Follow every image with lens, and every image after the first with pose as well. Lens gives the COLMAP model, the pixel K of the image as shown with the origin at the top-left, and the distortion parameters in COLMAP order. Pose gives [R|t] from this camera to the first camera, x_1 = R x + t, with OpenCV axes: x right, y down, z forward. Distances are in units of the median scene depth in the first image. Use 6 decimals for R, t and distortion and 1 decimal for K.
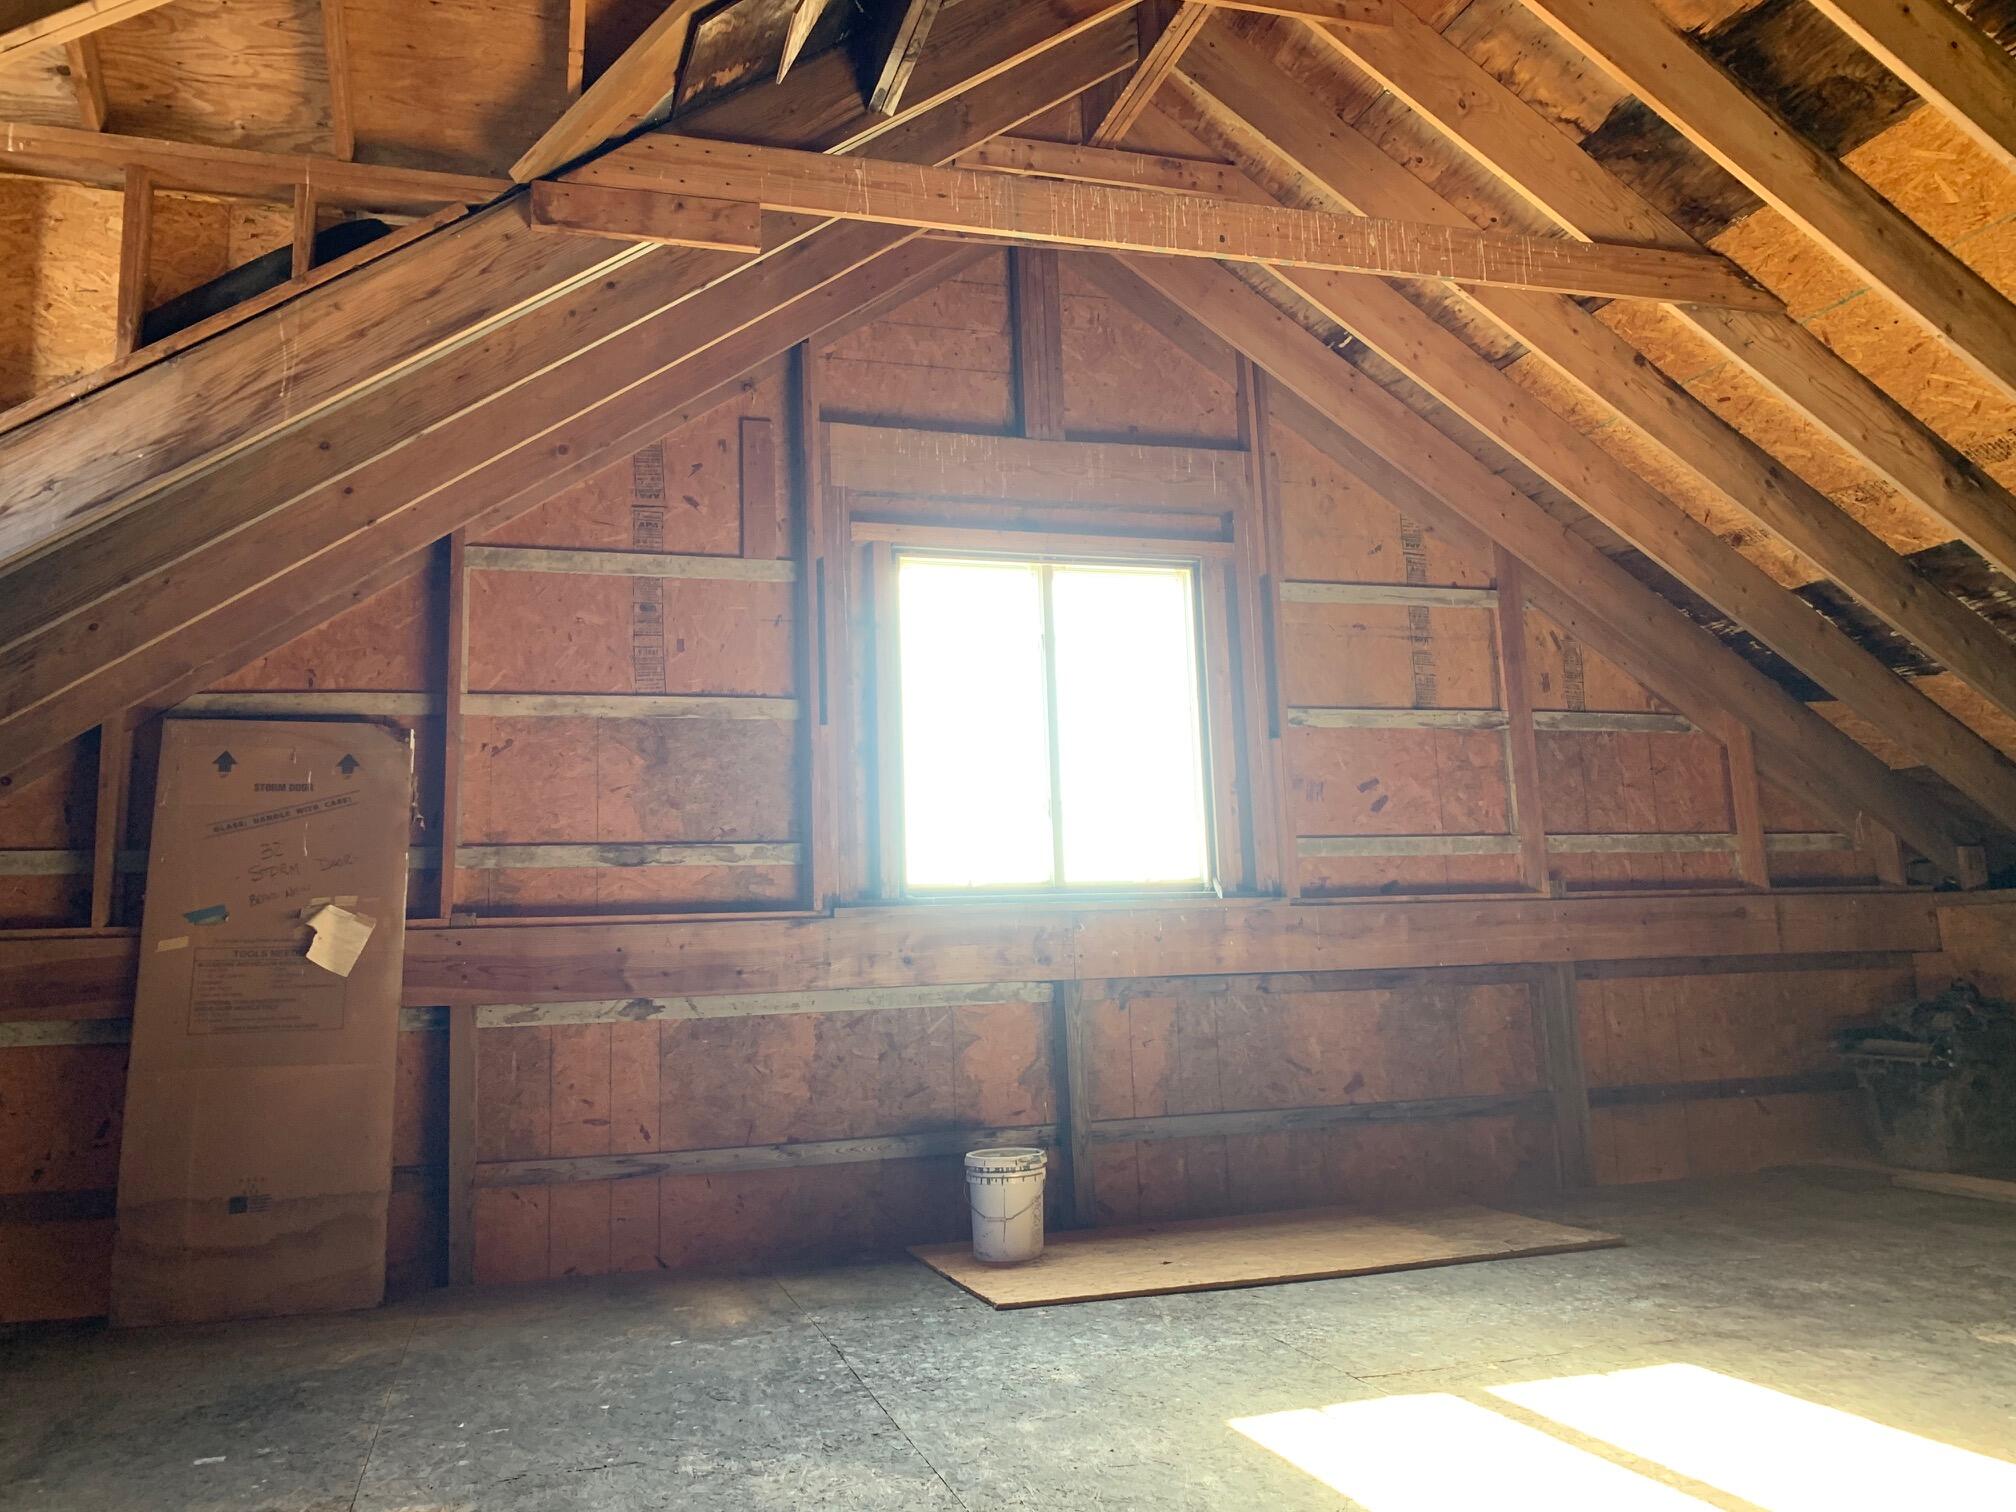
lens RADIAL K [[1545.7, 0, 1008.0], [0, 1545.7, 756.0], [0, 0, 1]] dist [0.085772, -0.067924]
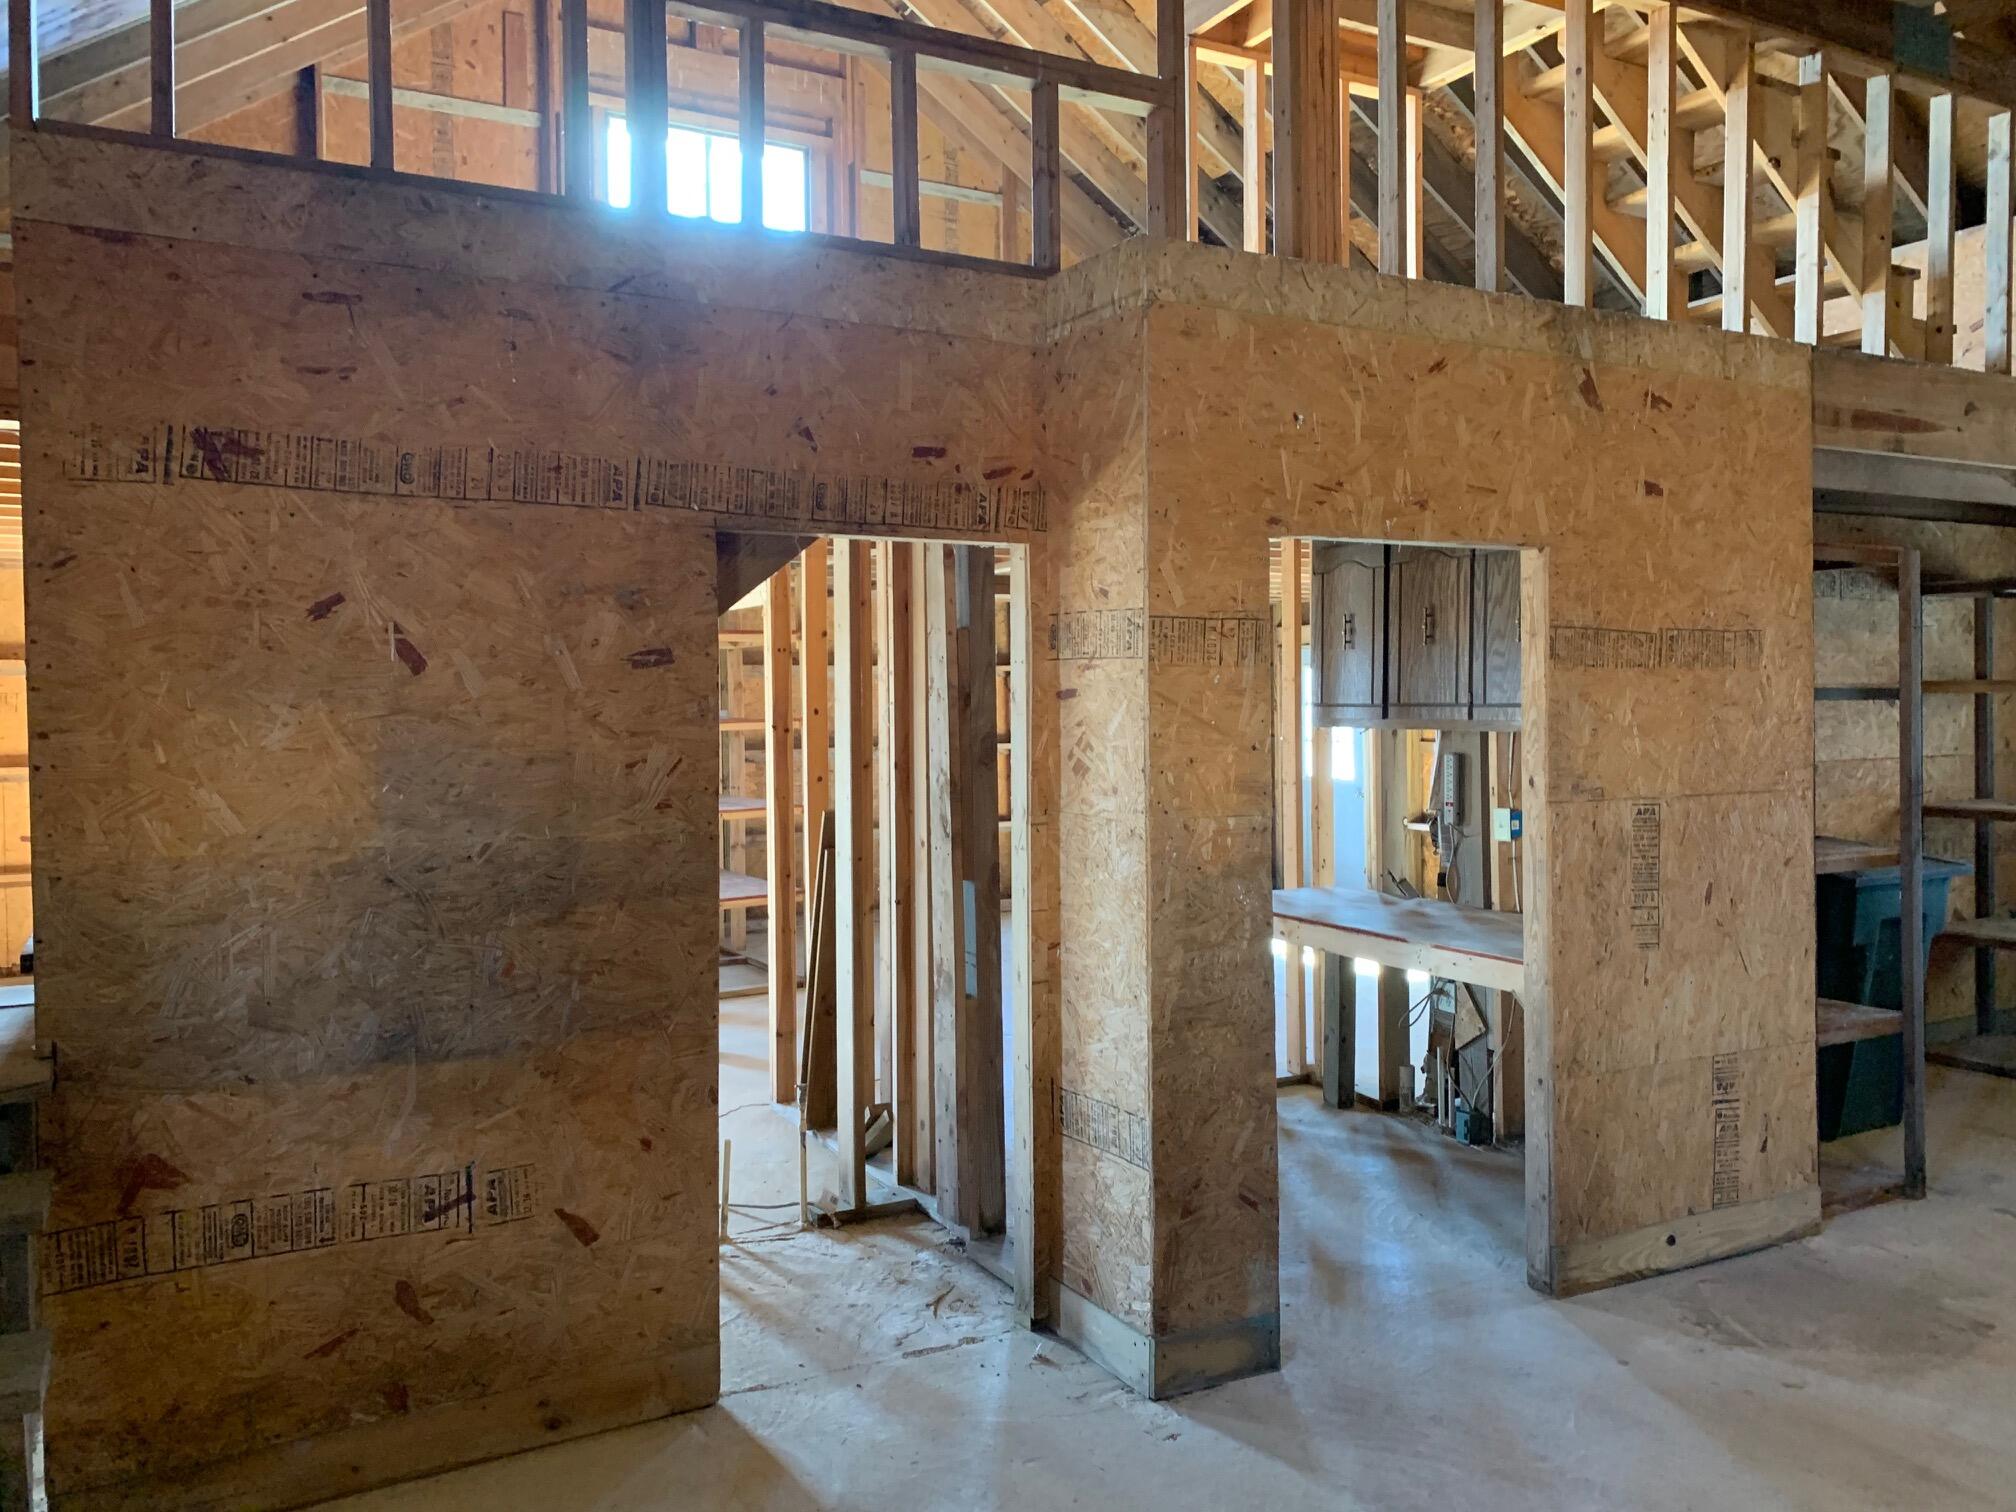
lens RADIAL K [[1535.7, 0, 1005.9], [0, 1535.7, 726.8], [0, 0, 1]] dist [0.043925, -0.050774]
pose [[0.978045, 0.022378, 0.207187, 0.009124], [-0.051665, 0.989217, 0.137045, 0.242192], [-0.201886, -0.144741, 0.968655, -0.666638]]
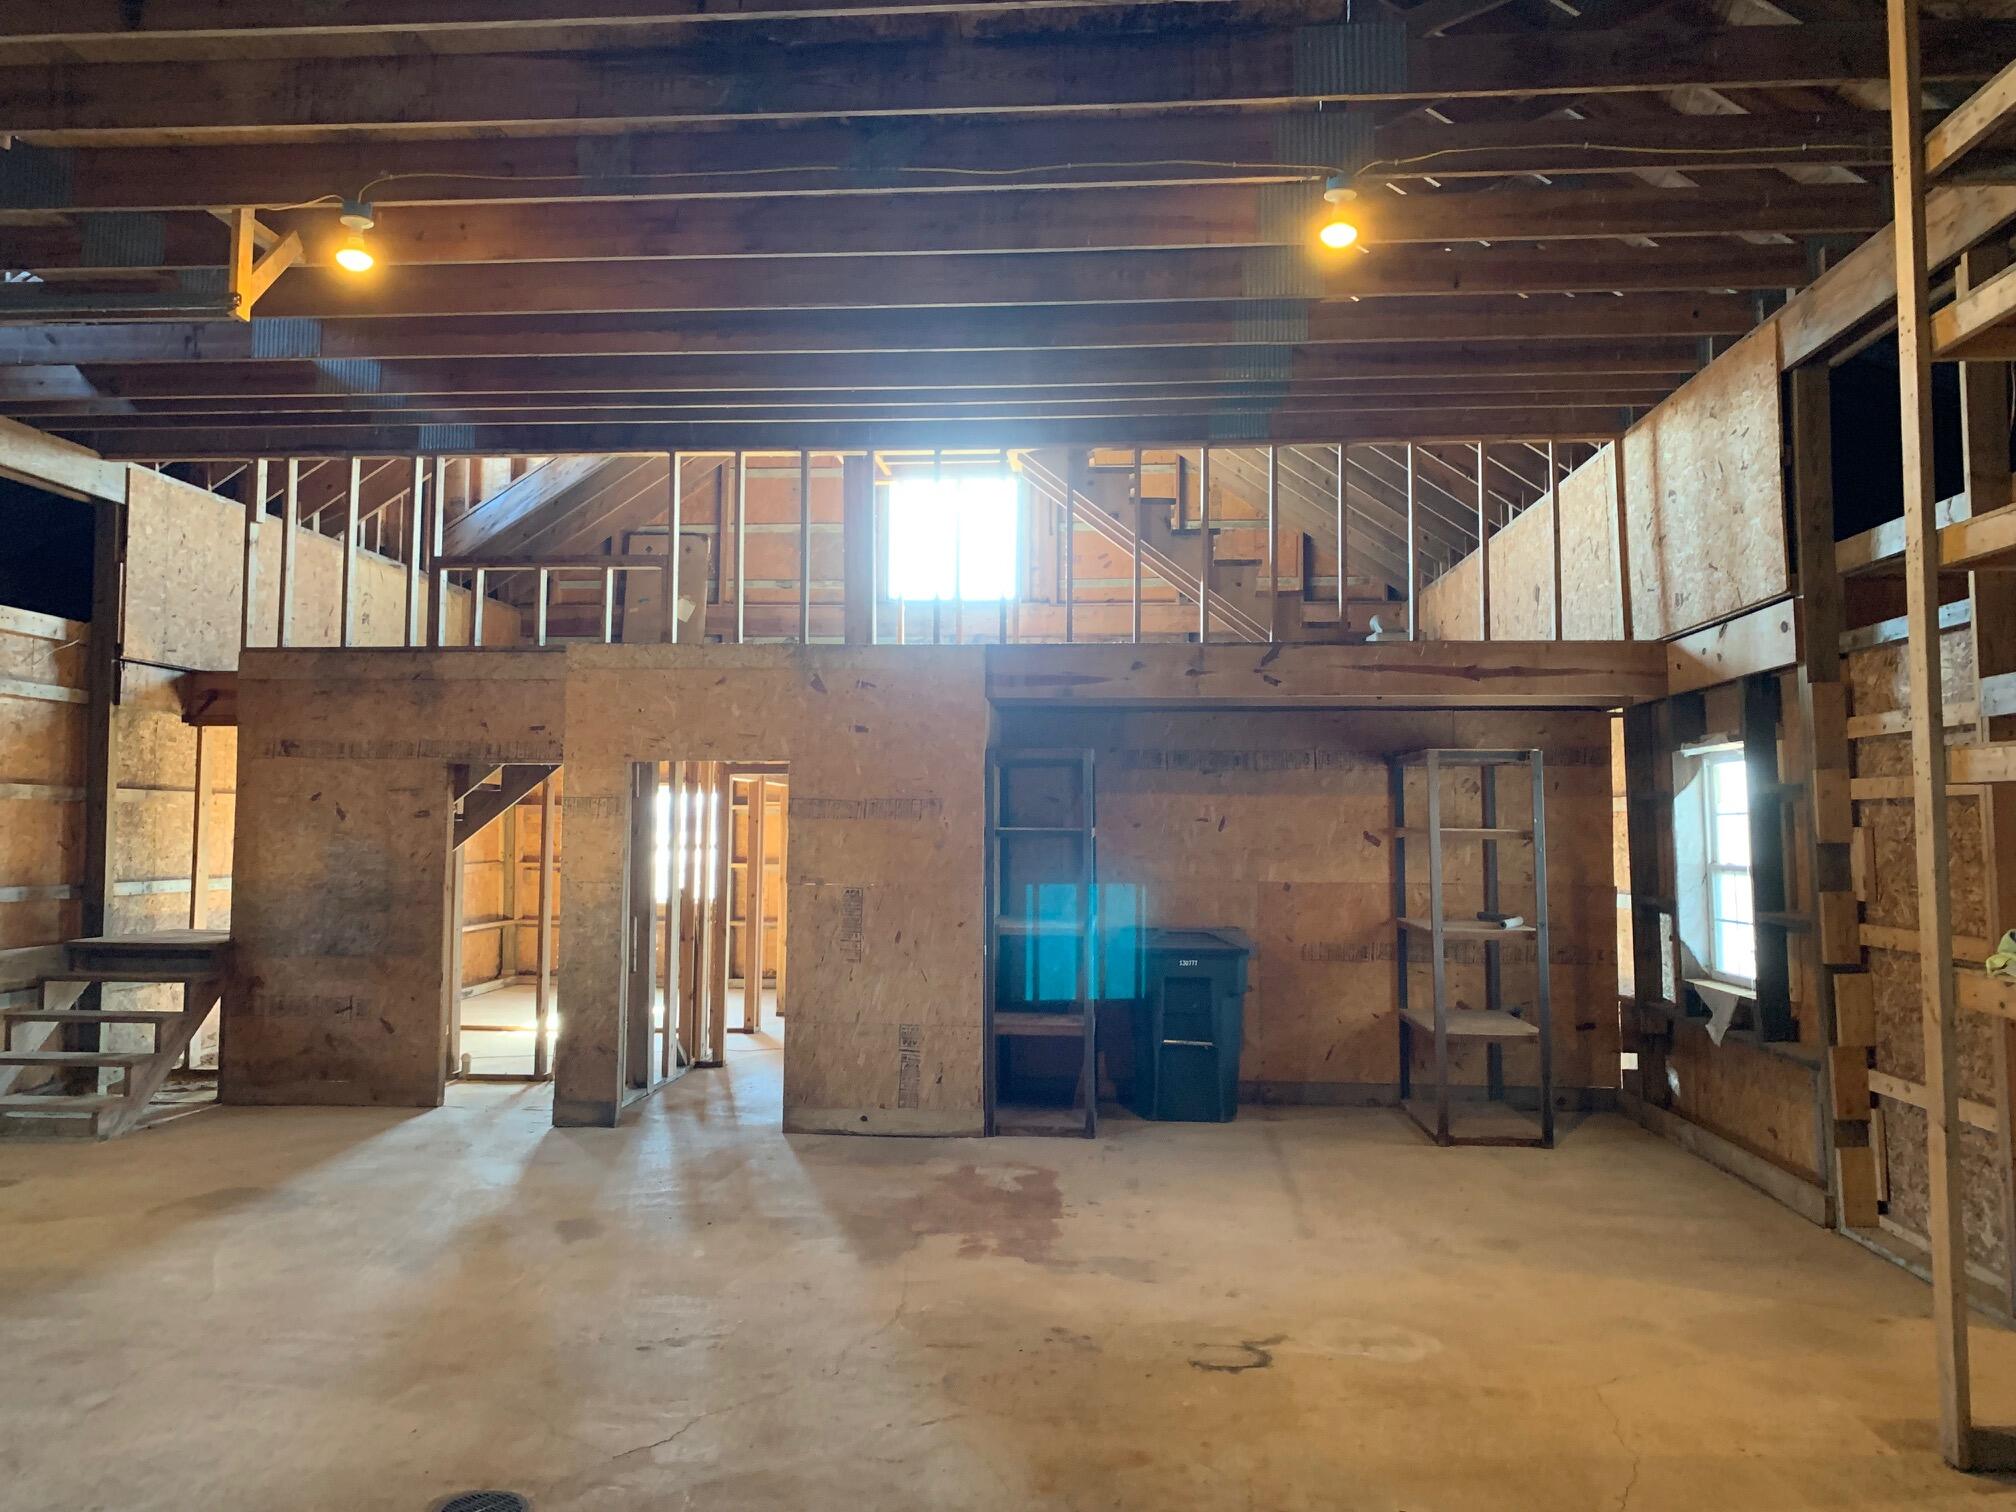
lens RADIAL K [[1535.7, 0, 1005.9], [0, 1535.7, 726.8], [0, 0, 1]] dist [0.043925, -0.050774]
pose [[0.928319, 0.013283, -0.371548, 1.017127], [0.011041, 0.997936, 0.063263, 0.134900], [0.371621, -0.062830, 0.926256, -1.229557]]
